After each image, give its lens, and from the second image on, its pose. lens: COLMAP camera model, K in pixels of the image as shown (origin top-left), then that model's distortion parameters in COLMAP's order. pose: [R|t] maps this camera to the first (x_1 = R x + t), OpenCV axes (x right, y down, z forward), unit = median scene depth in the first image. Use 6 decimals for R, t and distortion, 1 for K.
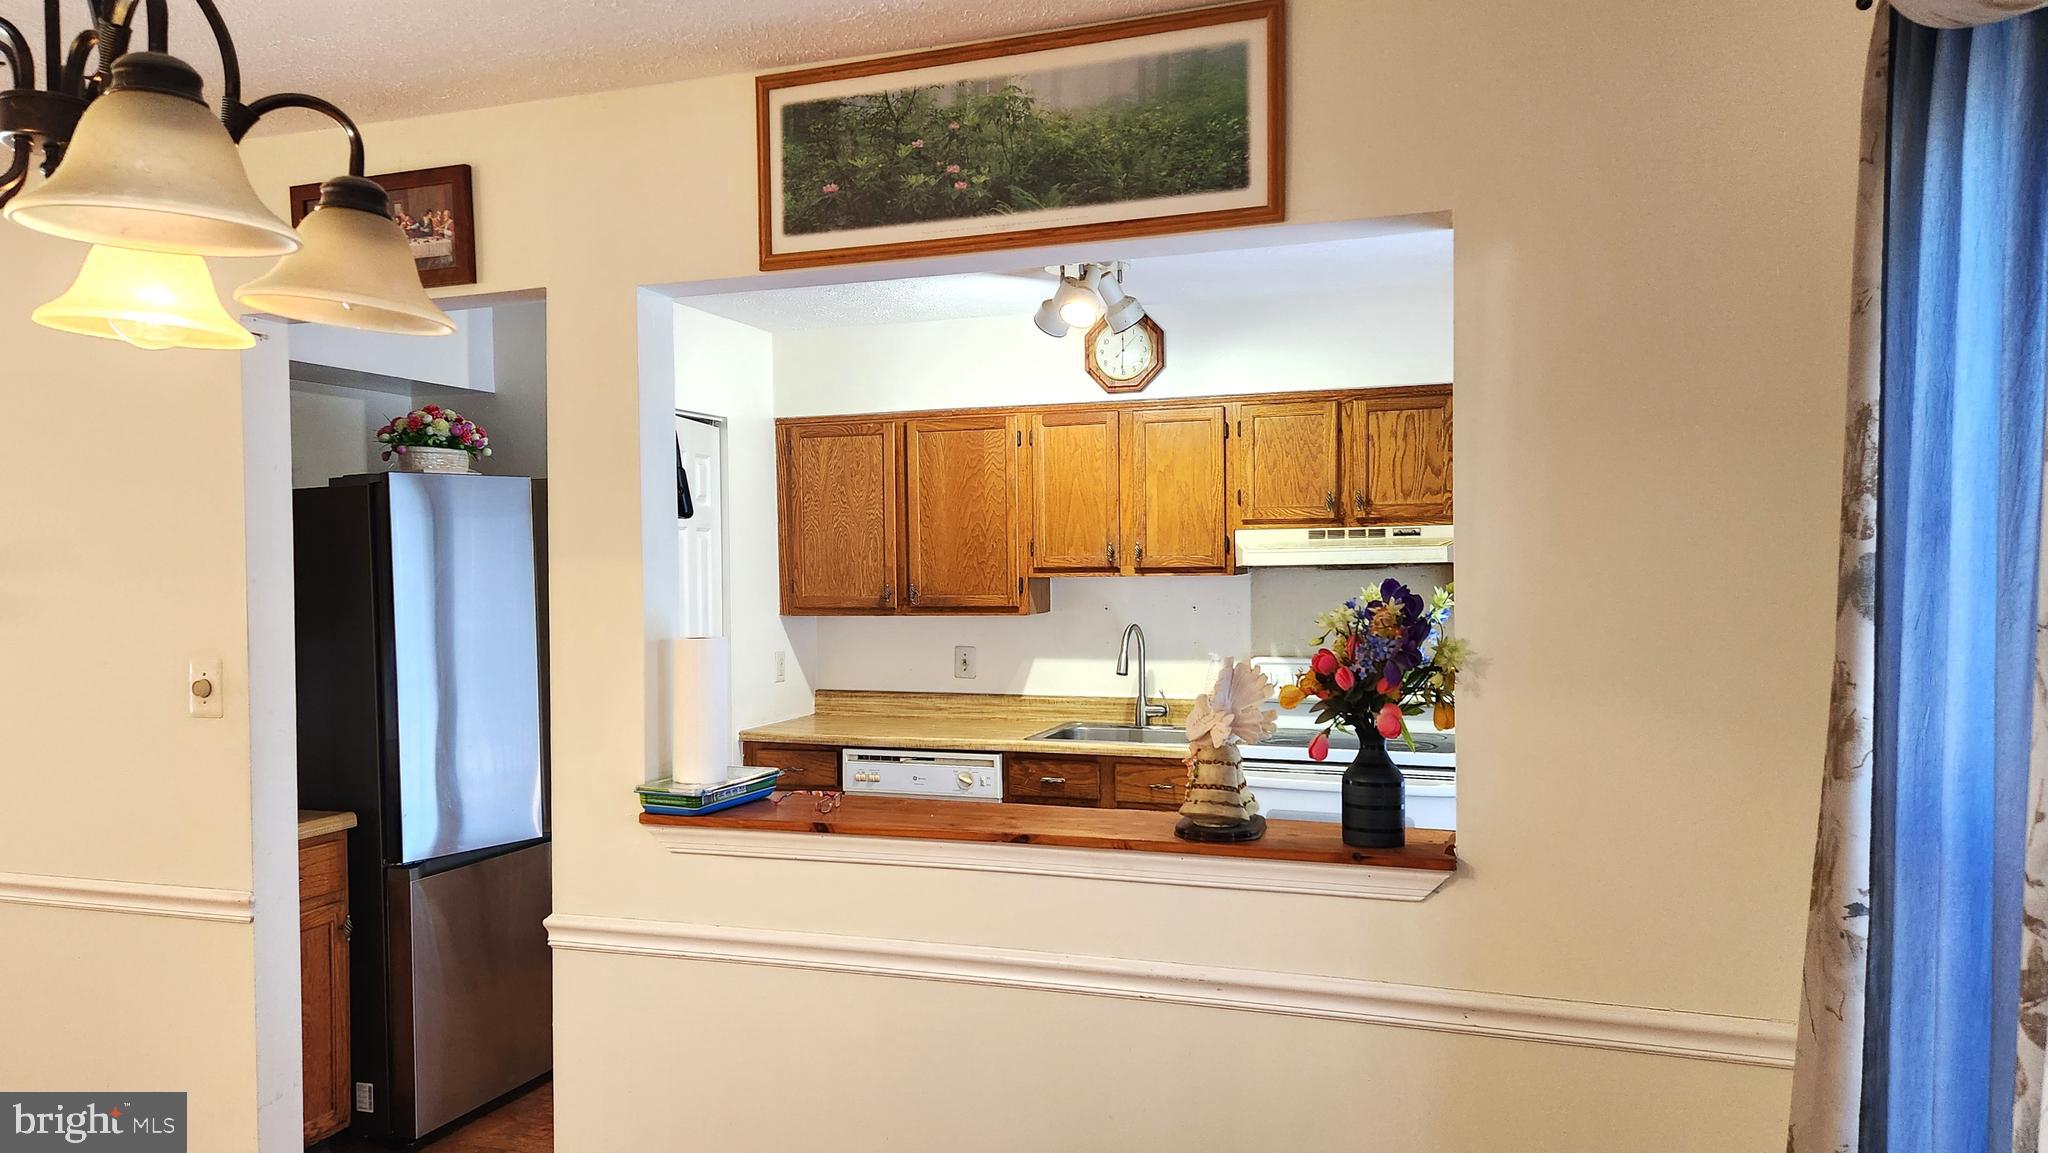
lens RADIAL K [[1404.7, 0, 1001.0], [0, 1404.7, 588.4], [0, 0, 1]] dist [0.104626, -0.091180]
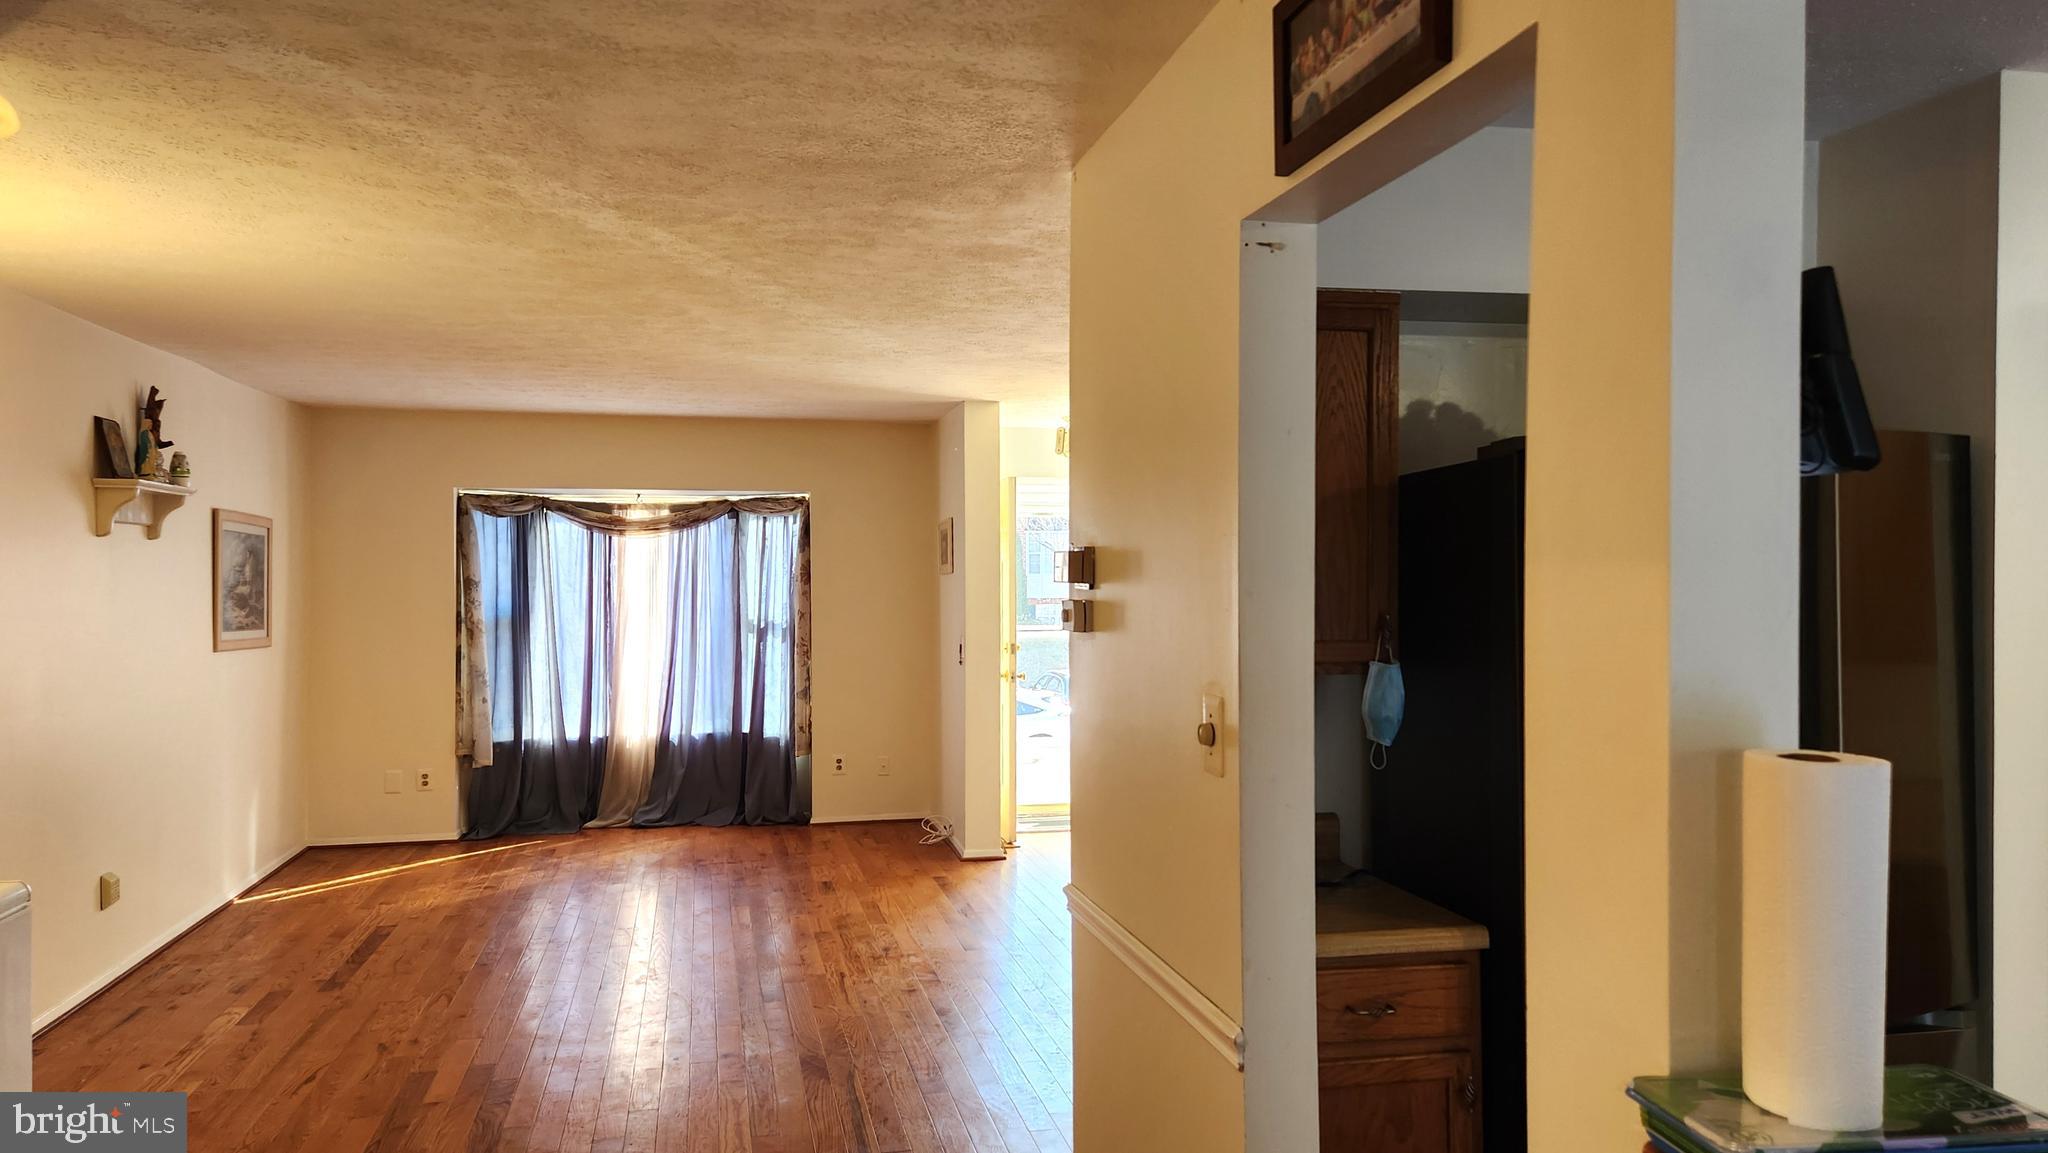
lens RADIAL K [[1413.9, 0, 1004.0], [0, 1413.9, 587.0], [0, 0, 1]] dist [0.097731, -0.090008]
pose [[0.523019, 0.018582, -0.852118, 0.010968], [-0.019829, 0.999757, 0.009631, -0.007753], [0.852090, 0.011859, 0.523261, 0.334065]]
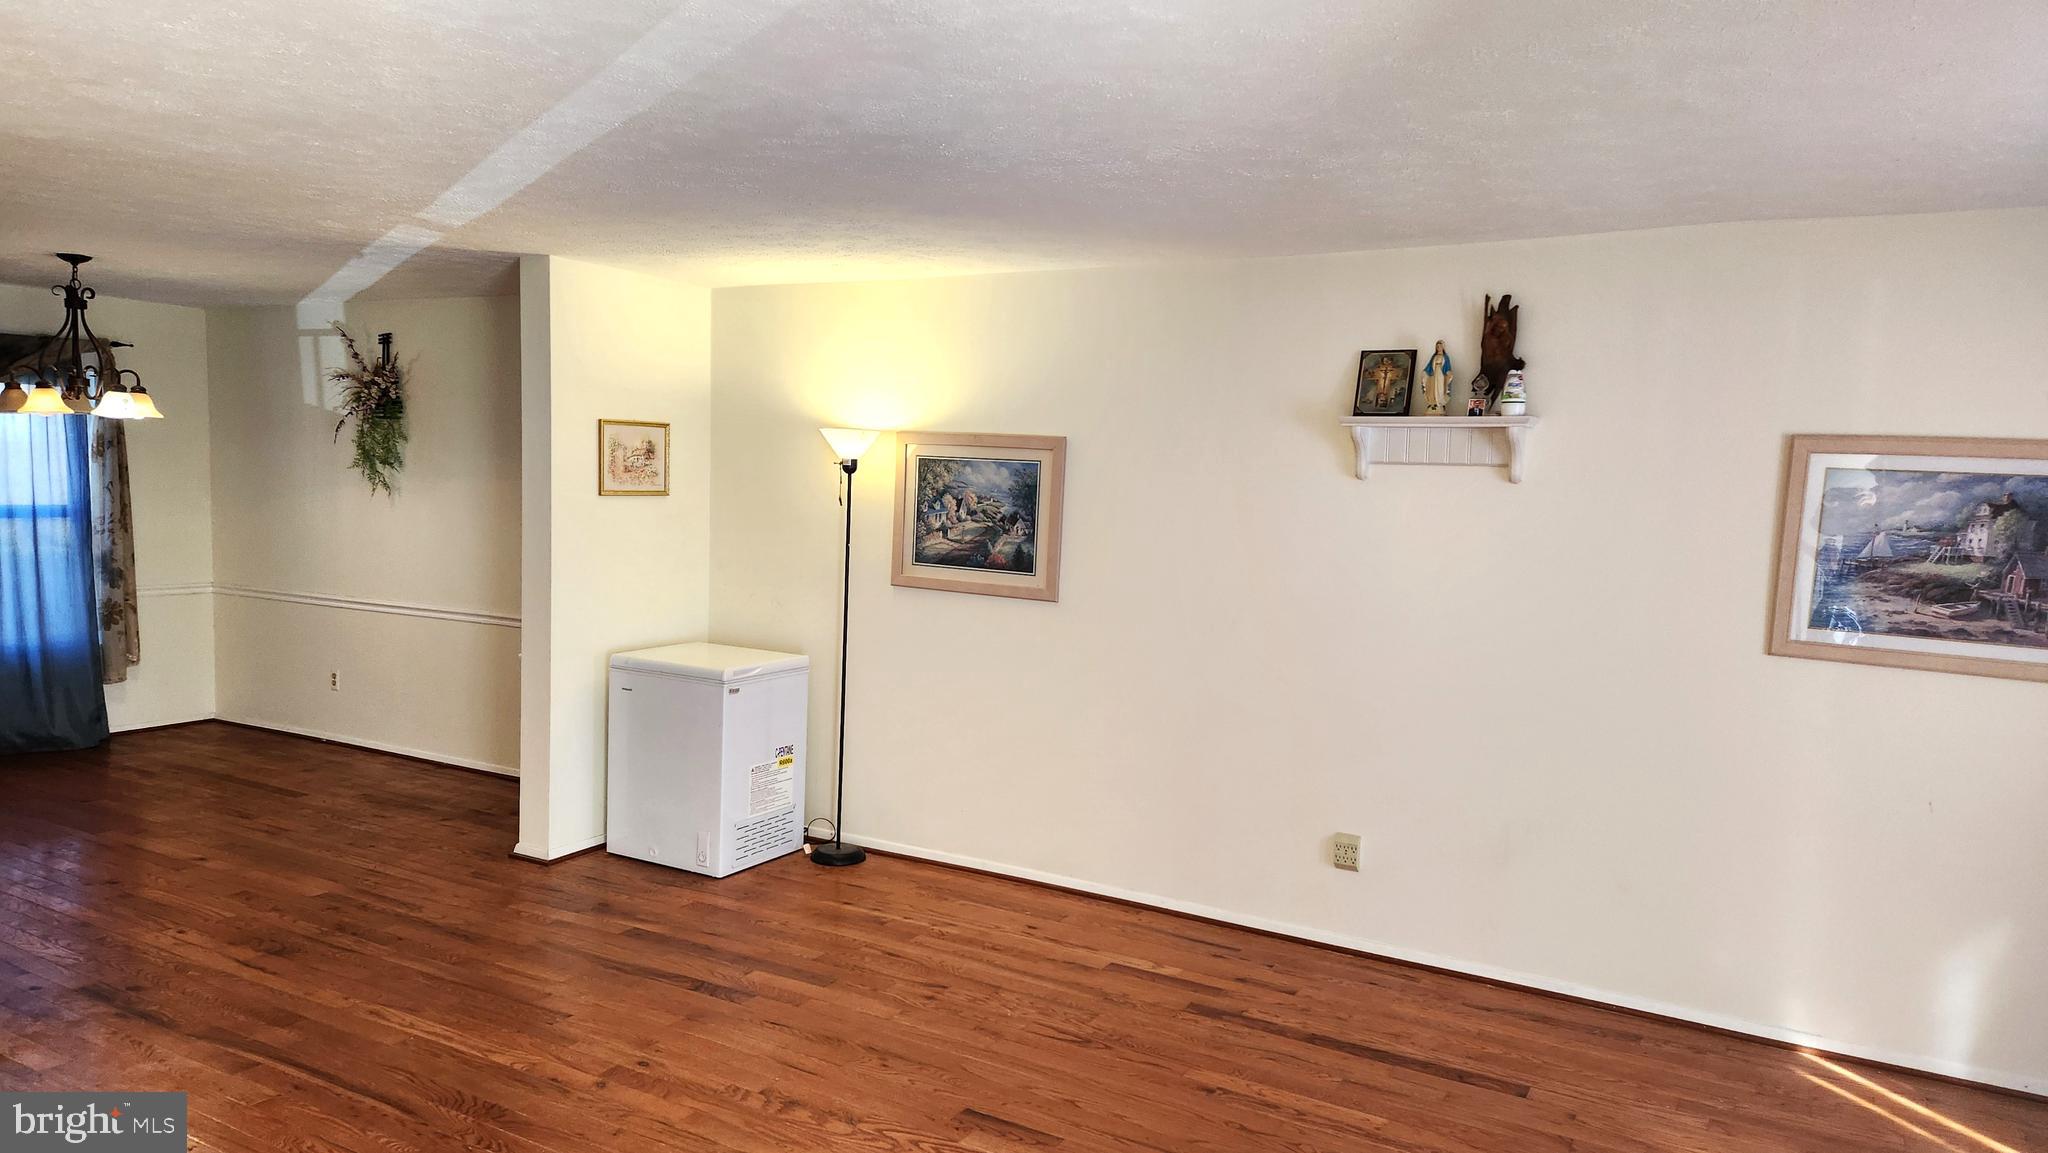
lens RADIAL K [[1355.3, 0, 1001.5], [0, 1355.3, 605.9], [0, 0, 1]] dist [0.092366, -0.082939]
pose [[-0.981405, -0.038365, 0.188074, -1.204914], [-0.018112, 0.993959, 0.108244, -0.032791], [-0.191090, 0.102825, -0.976172, 1.323405]]
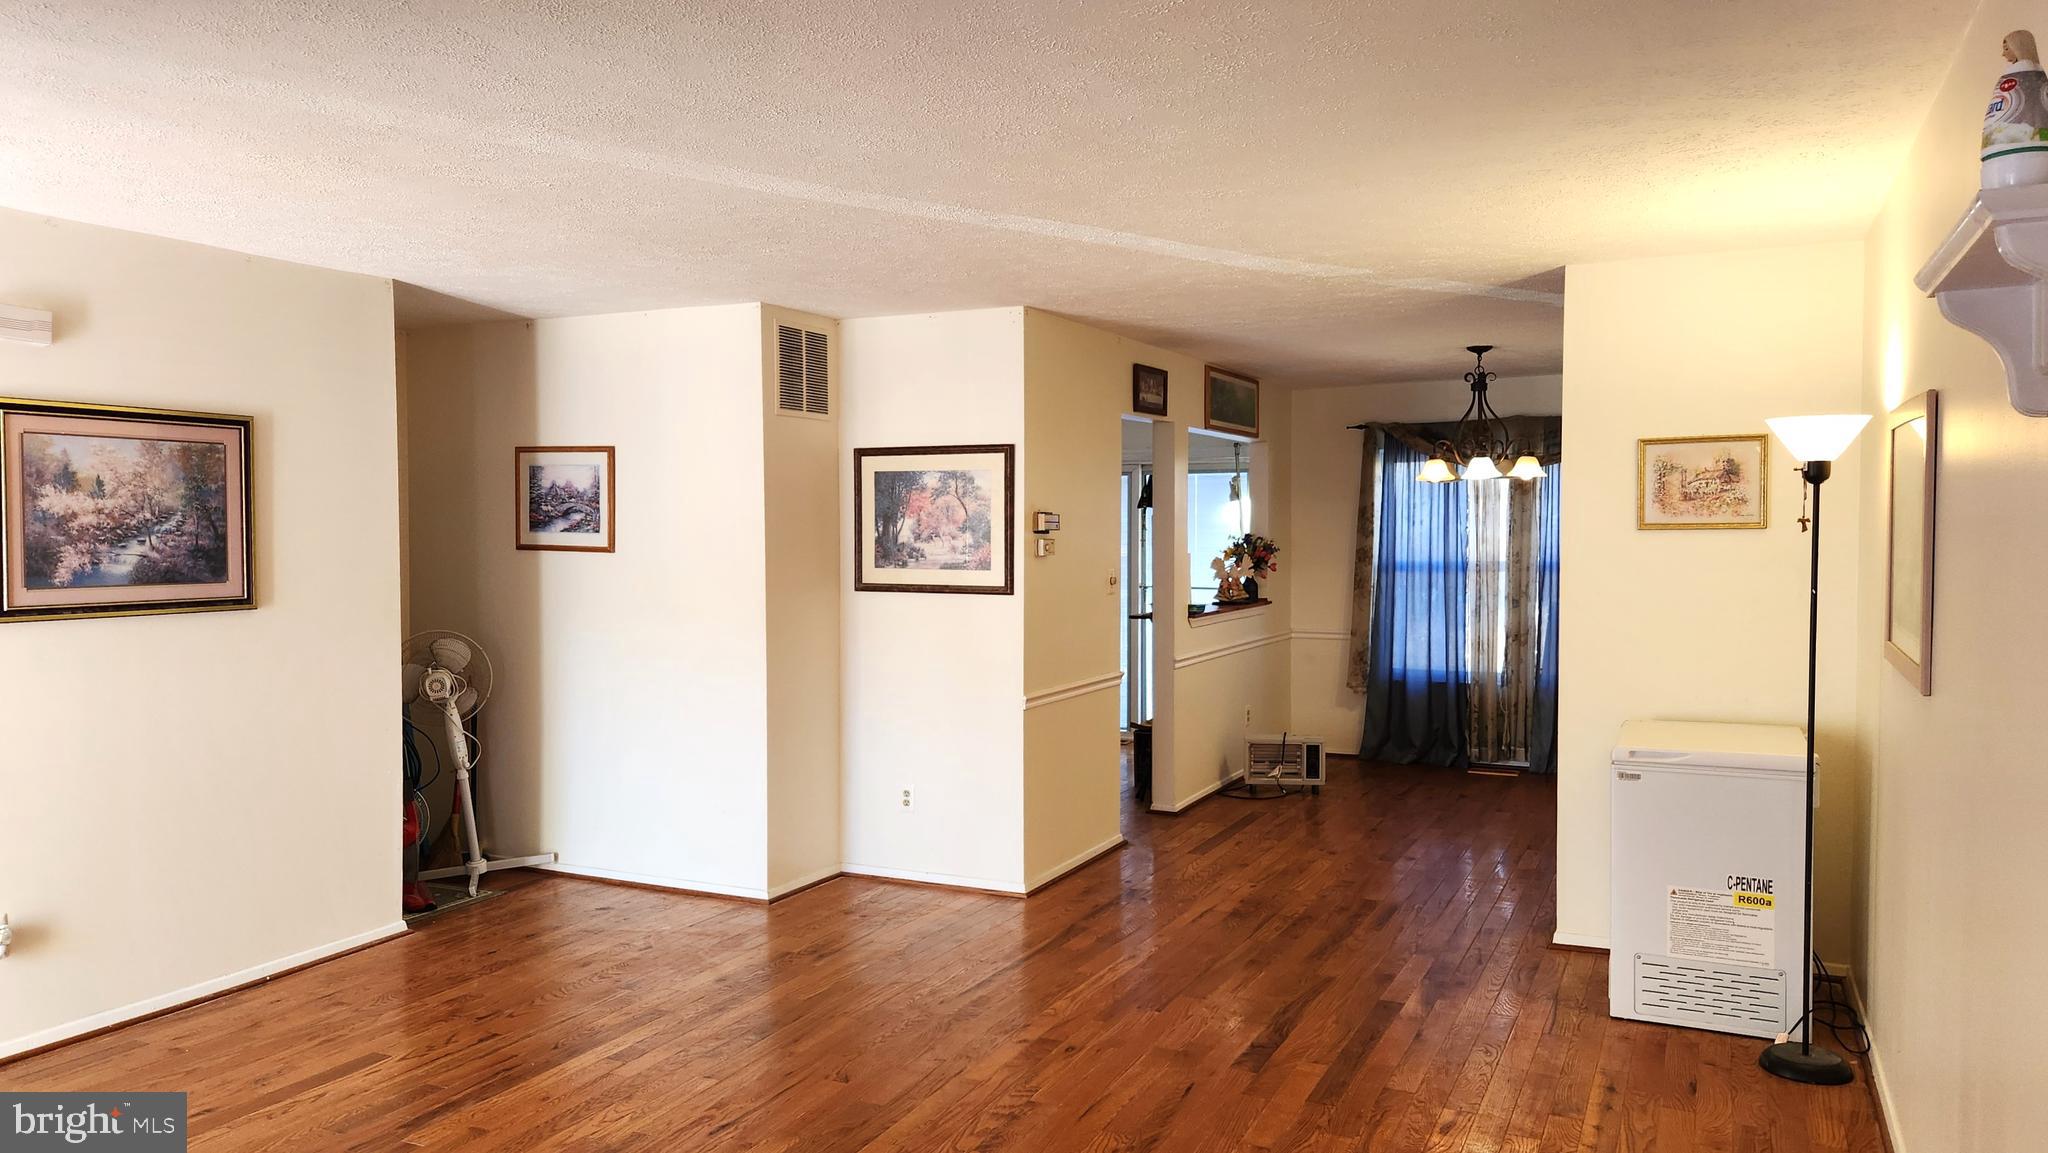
lens RADIAL K [[1401.2, 0, 1028.5], [0, 1401.2, 589.4], [0, 0, 1]] dist [0.088057, -0.095094]
pose [[0.111249, -0.031976, 0.993278, -1.701151], [0.019170, 0.999365, 0.030025, 0.009359], [-0.993608, 0.015701, 0.111792, 0.566221]]
